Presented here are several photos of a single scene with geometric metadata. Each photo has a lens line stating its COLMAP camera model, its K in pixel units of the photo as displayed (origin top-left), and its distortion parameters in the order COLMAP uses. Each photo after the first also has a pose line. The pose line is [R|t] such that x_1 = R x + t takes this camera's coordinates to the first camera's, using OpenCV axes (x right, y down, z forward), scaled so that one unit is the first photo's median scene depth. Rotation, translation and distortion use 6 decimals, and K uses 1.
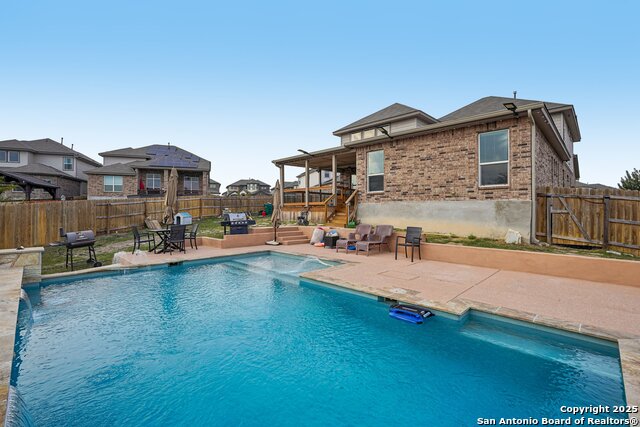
lens RADIAL K [[278.0, 0, 320.0], [0, 278.0, 205.9], [0, 0, 1]] dist [-0.002702, 0.000030]
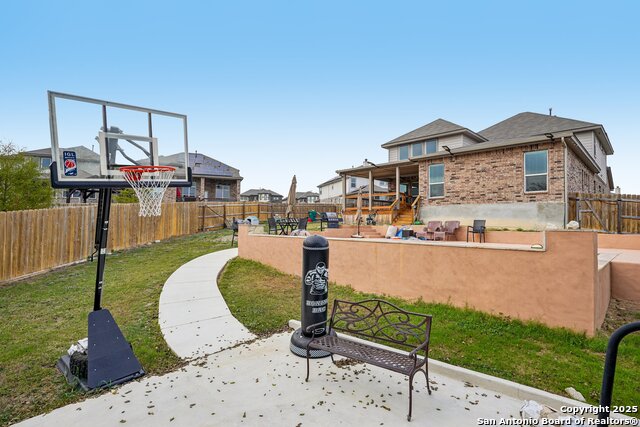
lens RADIAL K [[314.7, 0, 320.0], [0, 314.7, 213.5], [0, 0, 1]] dist [0.003958, -0.000022]
pose [[0.999815, 0.010668, -0.016014, -0.318702], [-0.011016, 0.999702, -0.021803, 0.062588], [0.015777, 0.021975, 0.999634, -0.436155]]
